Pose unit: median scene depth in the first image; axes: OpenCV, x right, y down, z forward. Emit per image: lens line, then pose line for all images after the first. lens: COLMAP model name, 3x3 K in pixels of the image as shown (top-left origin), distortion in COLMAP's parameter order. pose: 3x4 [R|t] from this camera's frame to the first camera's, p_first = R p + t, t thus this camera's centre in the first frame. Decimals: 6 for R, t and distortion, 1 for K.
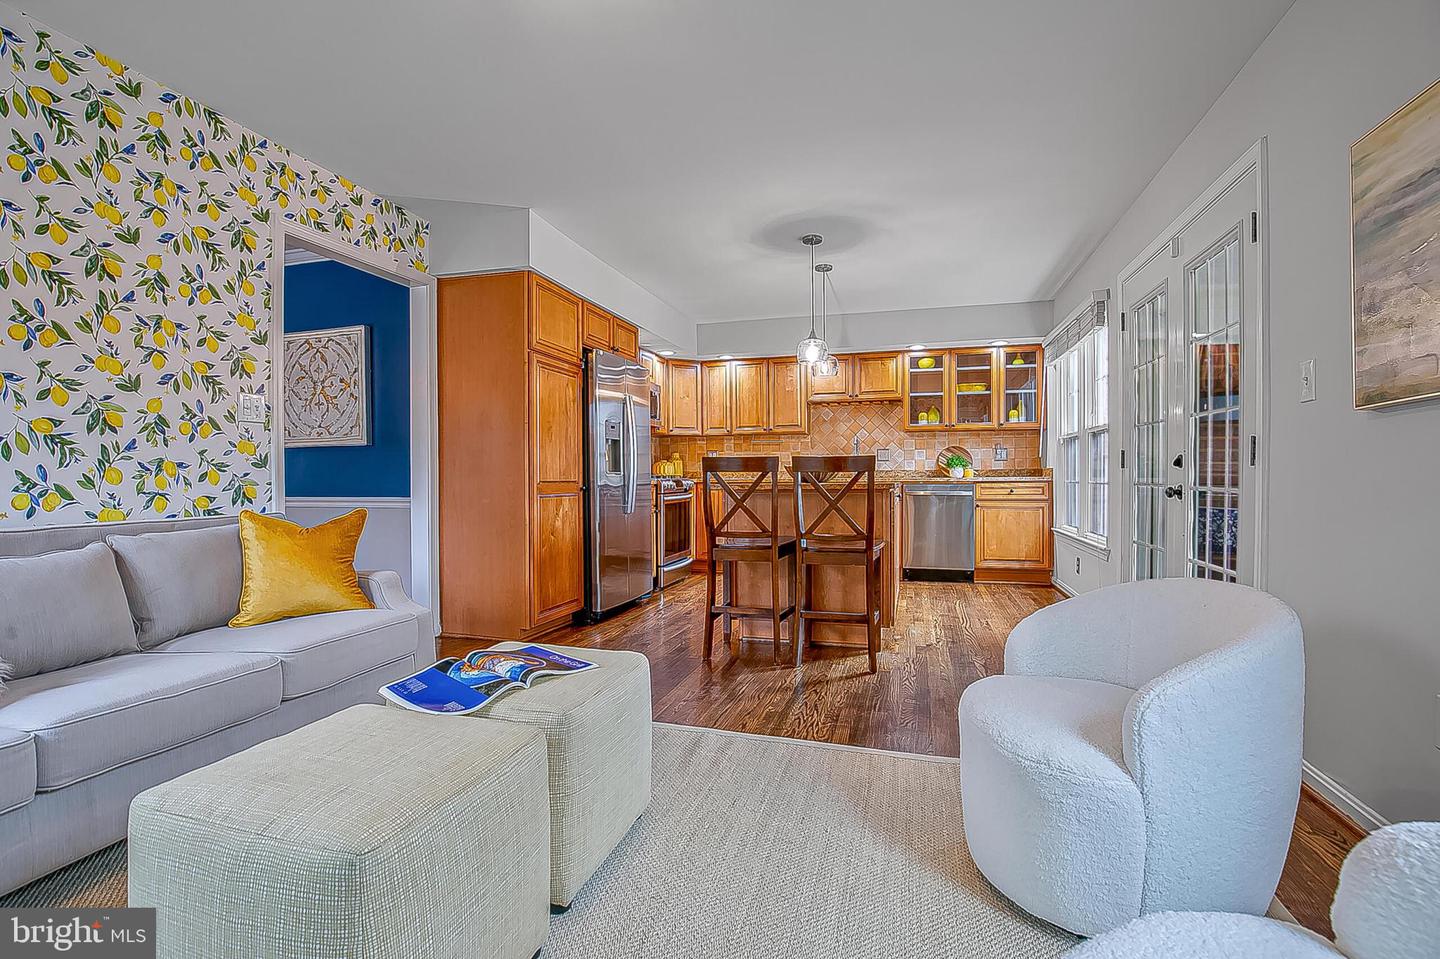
lens RADIAL K [[659.1, 0, 719.8], [0, 659.1, 479.7], [0, 0, 1]] dist [-0.028701, 0.001770]
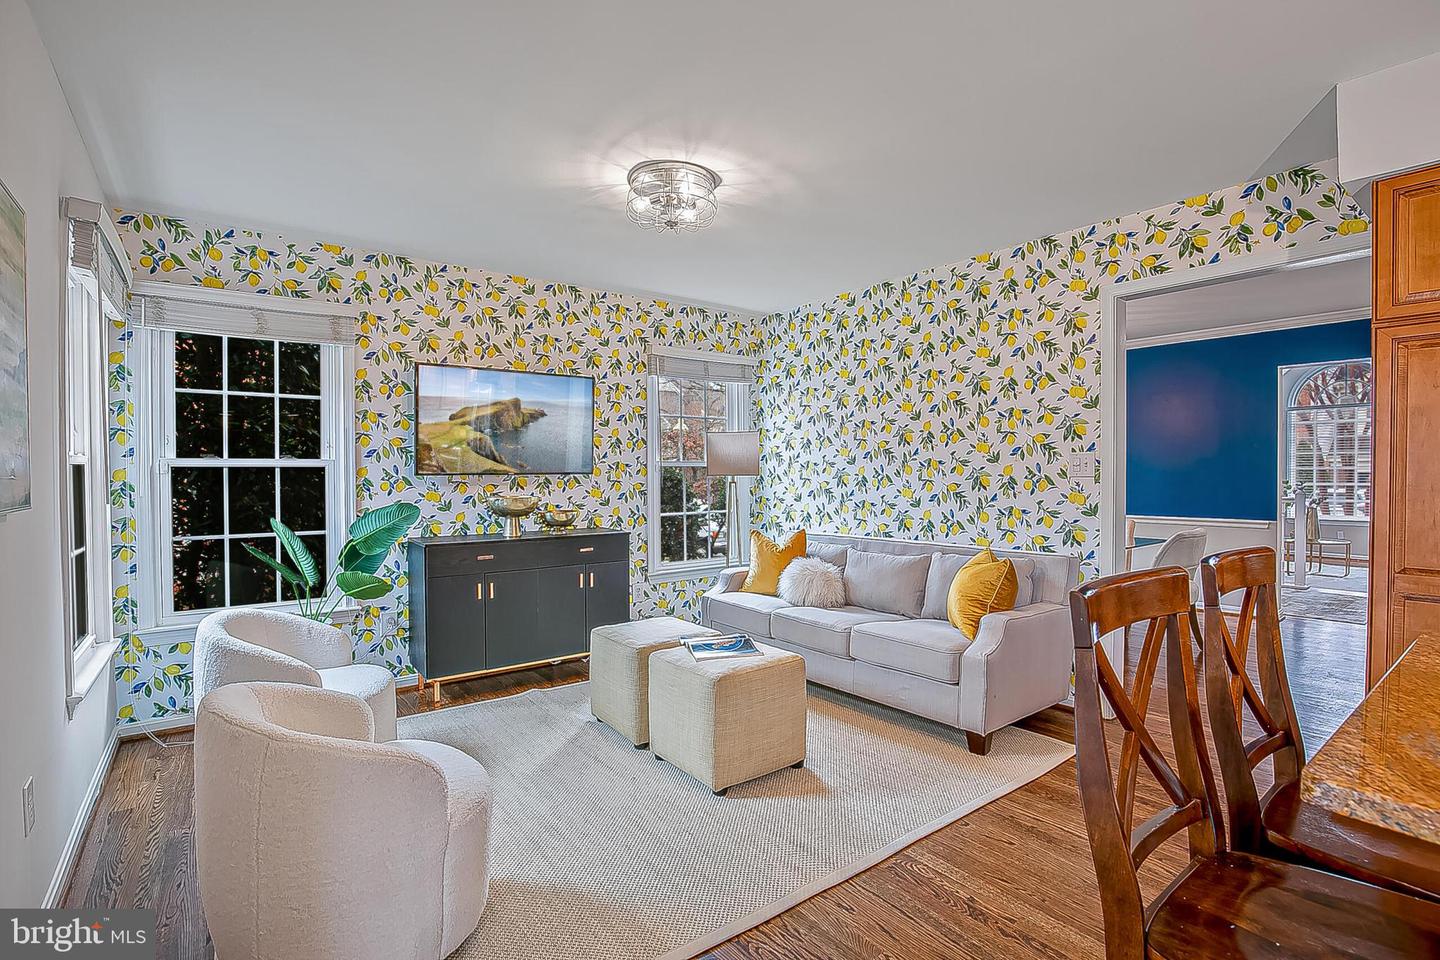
lens RADIAL K [[659.1, 0, 719.1], [0, 659.1, 479.6], [0, 0, 1]] dist [-0.028701, 0.001770]
pose [[-0.590471, 0.009390, -0.807004, 0.666181], [-0.004610, 0.999877, 0.015007, -0.106088], [0.807046, 0.012581, -0.590355, 1.261152]]
